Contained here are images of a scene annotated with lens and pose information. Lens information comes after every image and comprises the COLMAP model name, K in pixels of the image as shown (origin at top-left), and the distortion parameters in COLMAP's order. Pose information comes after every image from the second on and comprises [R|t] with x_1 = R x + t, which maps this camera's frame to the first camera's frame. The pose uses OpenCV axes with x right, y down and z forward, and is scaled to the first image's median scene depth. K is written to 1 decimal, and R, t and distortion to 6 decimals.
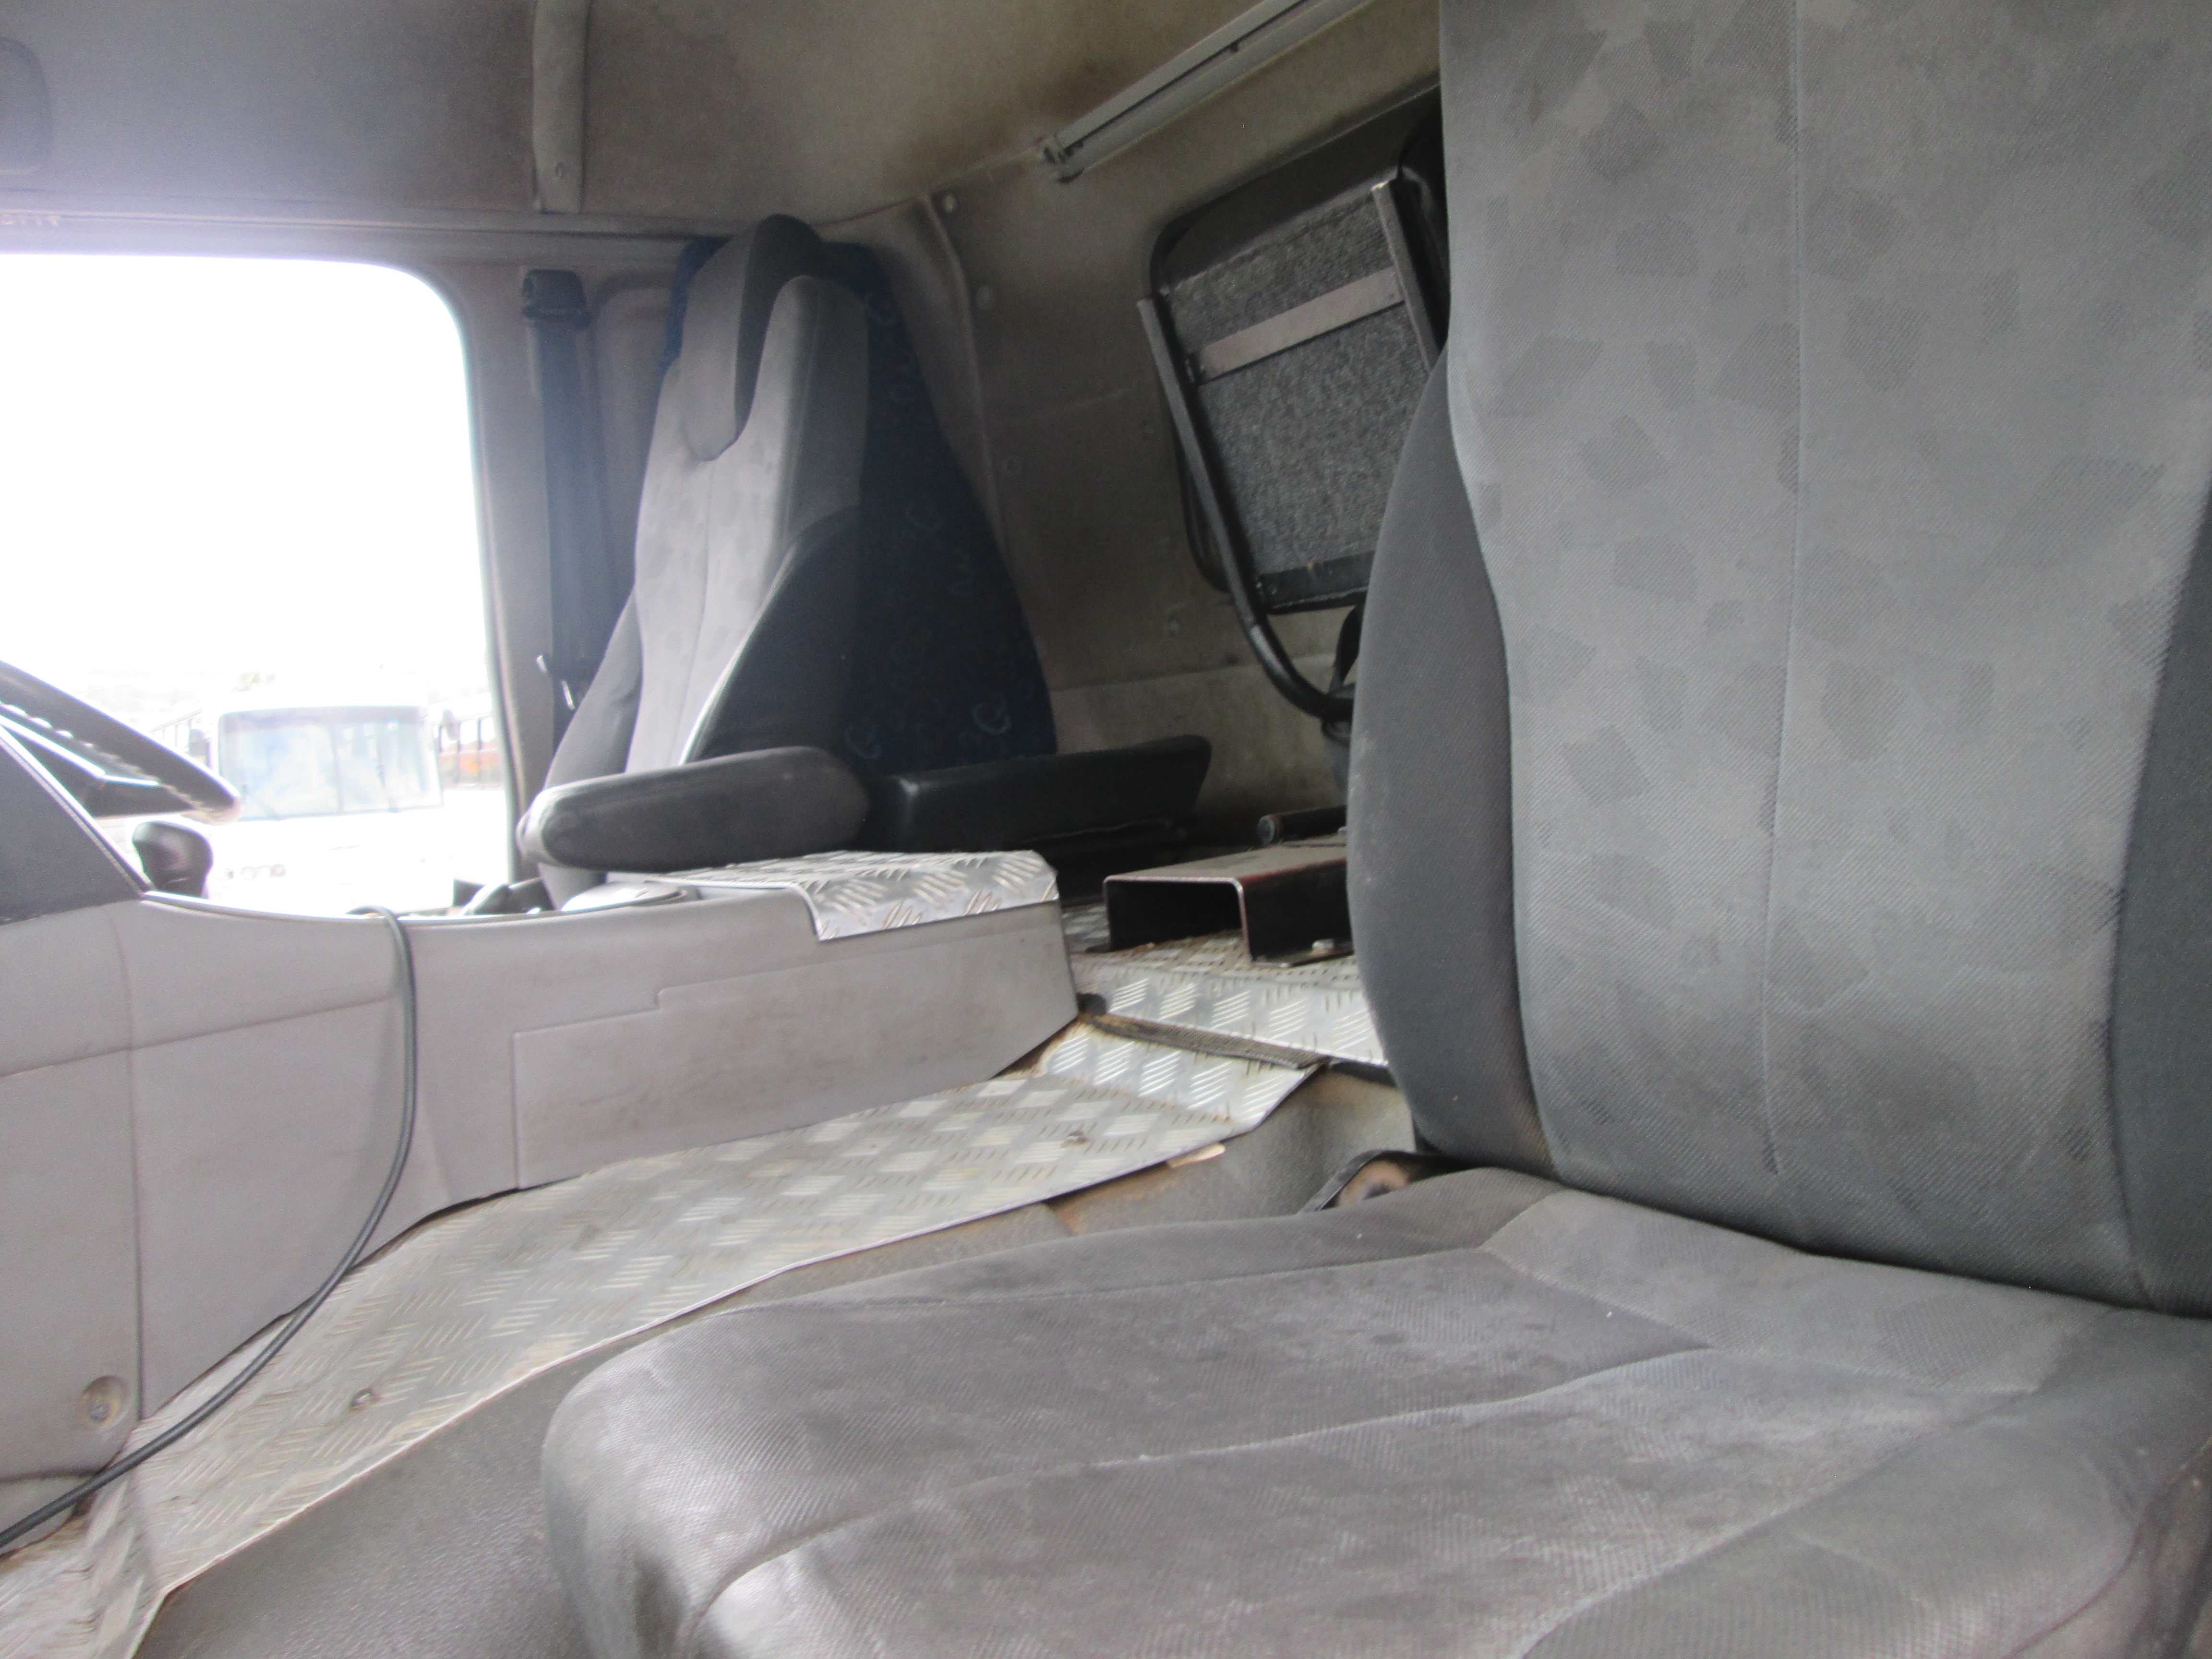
lens RADIAL K [[1815.6, 0, 1099.6], [0, 1815.6, 823.4], [0, 0, 1]] dist [-0.052760, 0.019879]
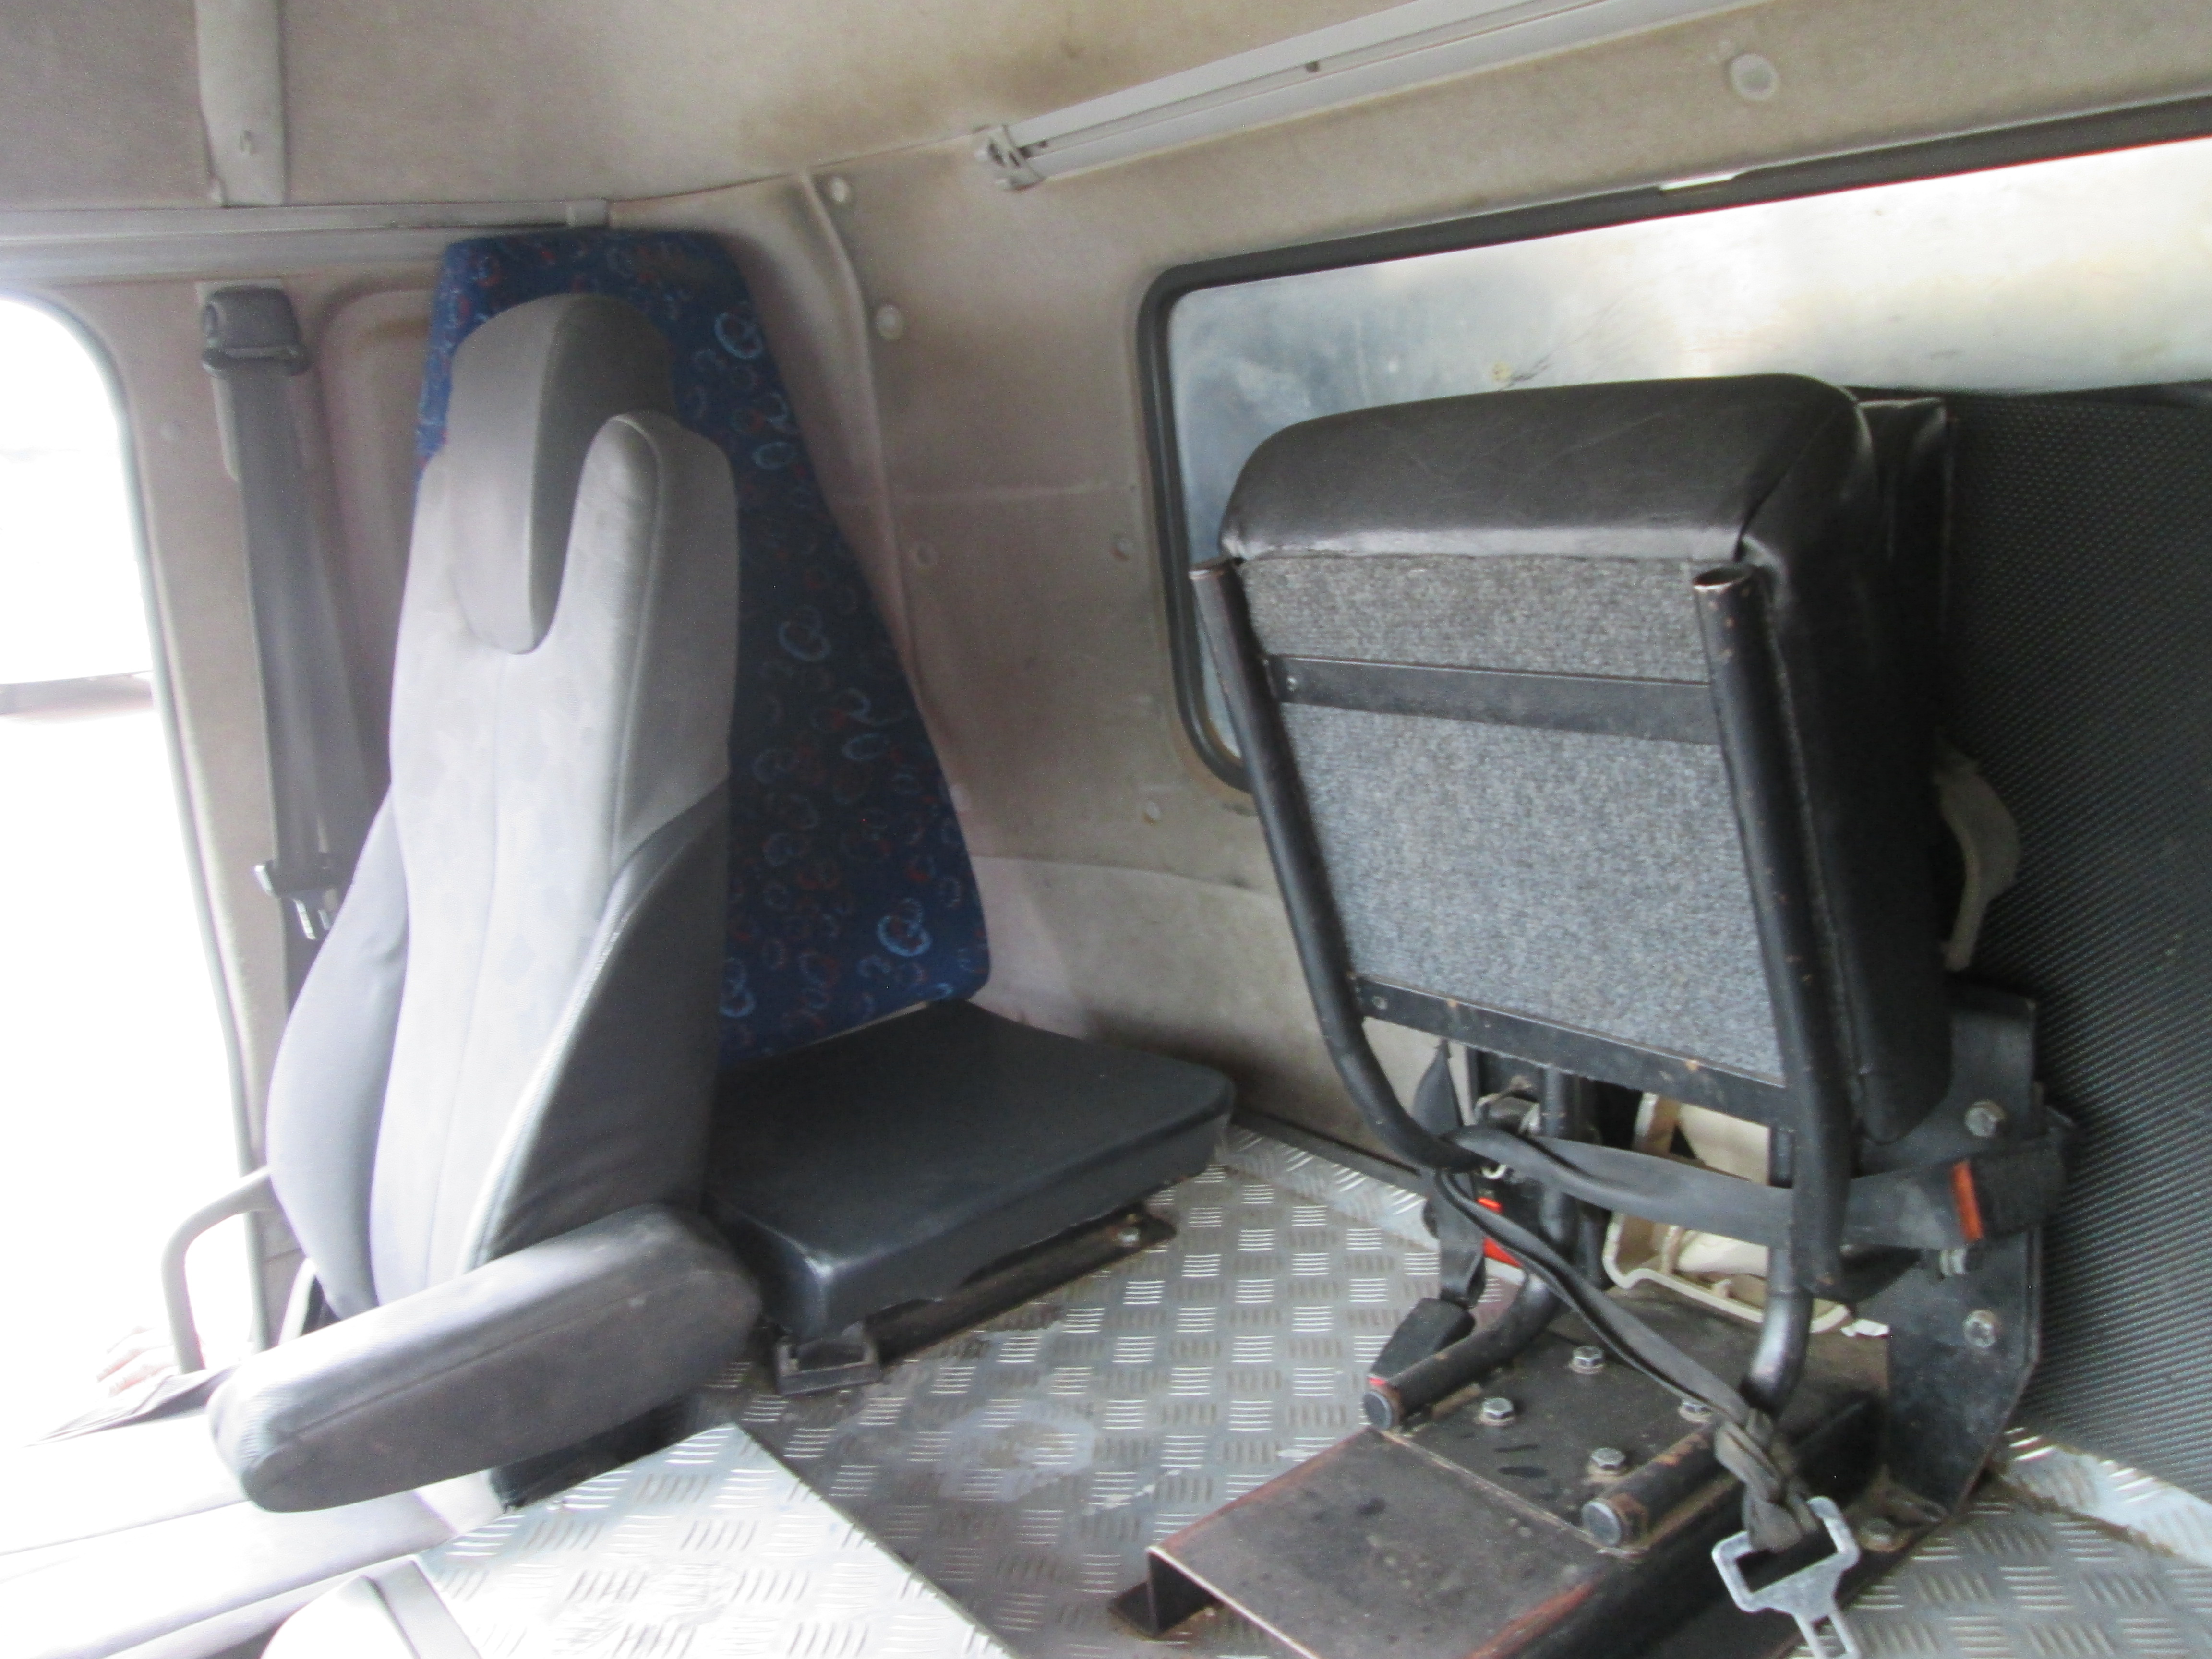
lens RADIAL K [[1815.6, 0, 1114.5], [0, 1815.6, 835.8], [0, 0, 1]] dist [-0.052760, 0.019879]
pose [[0.994735, 0.000939, 0.102472, -0.051452], [-0.017530, 0.986779, 0.161123, -0.223432], [-0.100966, -0.162072, 0.981600, 0.284820]]
